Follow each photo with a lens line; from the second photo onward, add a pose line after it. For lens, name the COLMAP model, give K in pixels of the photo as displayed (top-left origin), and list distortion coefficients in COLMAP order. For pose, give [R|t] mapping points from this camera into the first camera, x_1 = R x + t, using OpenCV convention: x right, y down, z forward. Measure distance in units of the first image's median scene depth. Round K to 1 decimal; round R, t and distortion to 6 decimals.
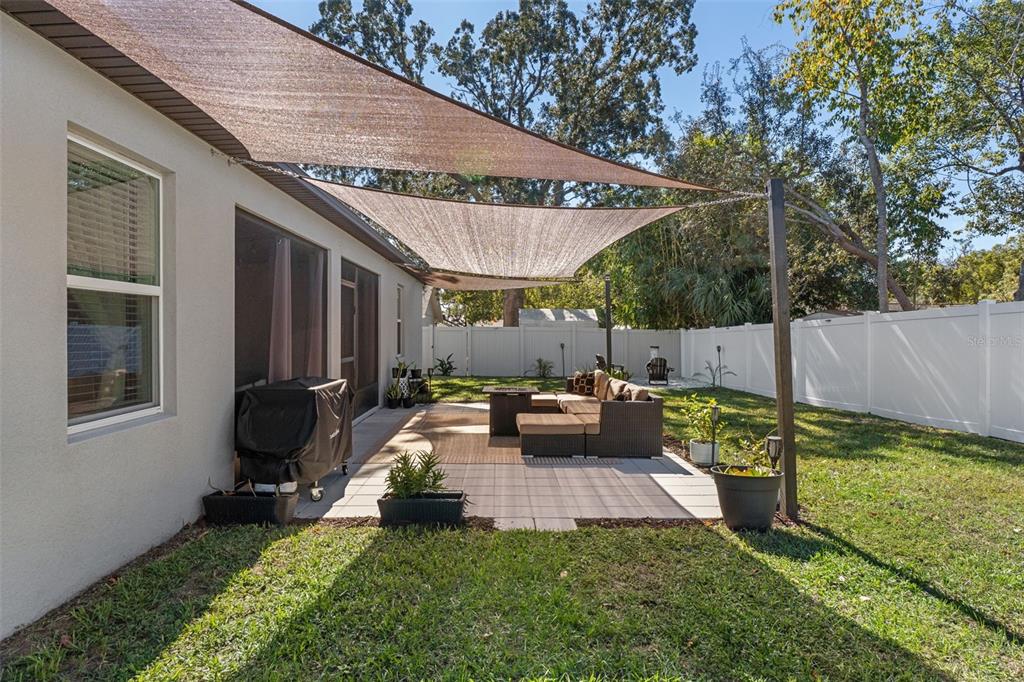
lens RADIAL K [[567.0, 0, 509.9], [0, 567.0, 336.2], [0, 0, 1]] dist [0.002429, 0.000879]
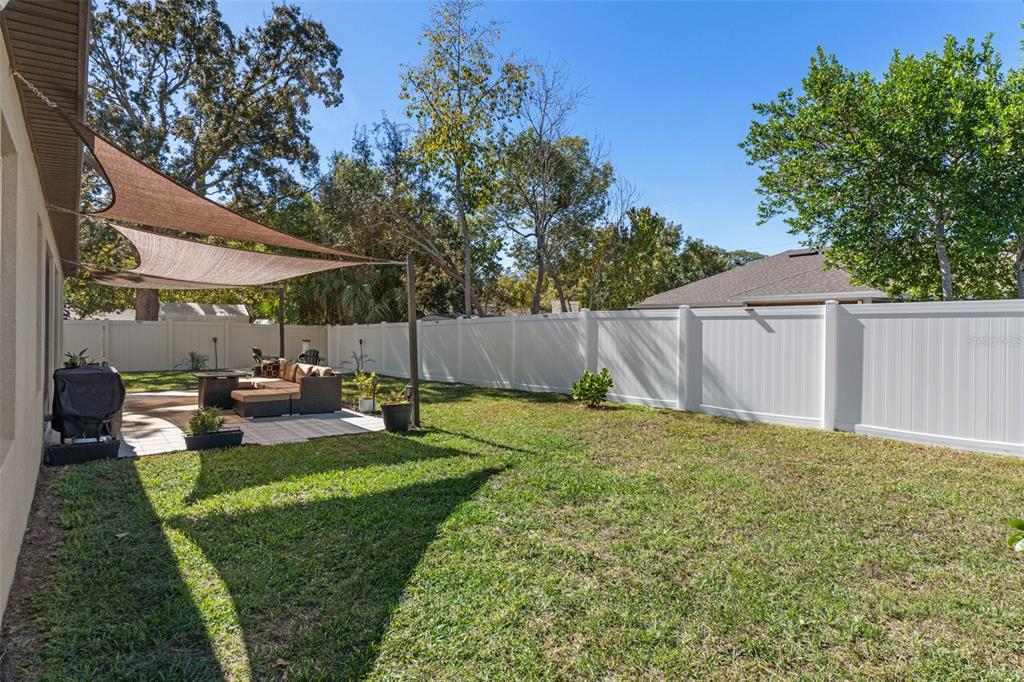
lens RADIAL K [[576.2, 0, 510.7], [0, 576.2, 327.8], [0, 0, 1]] dist [0.002492, 0.000538]
pose [[0.807150, 0.006289, 0.590313, -0.151249], [-0.005476, 0.999980, -0.003167, -0.007607], [-0.590321, -0.000676, 0.807168, -0.288377]]
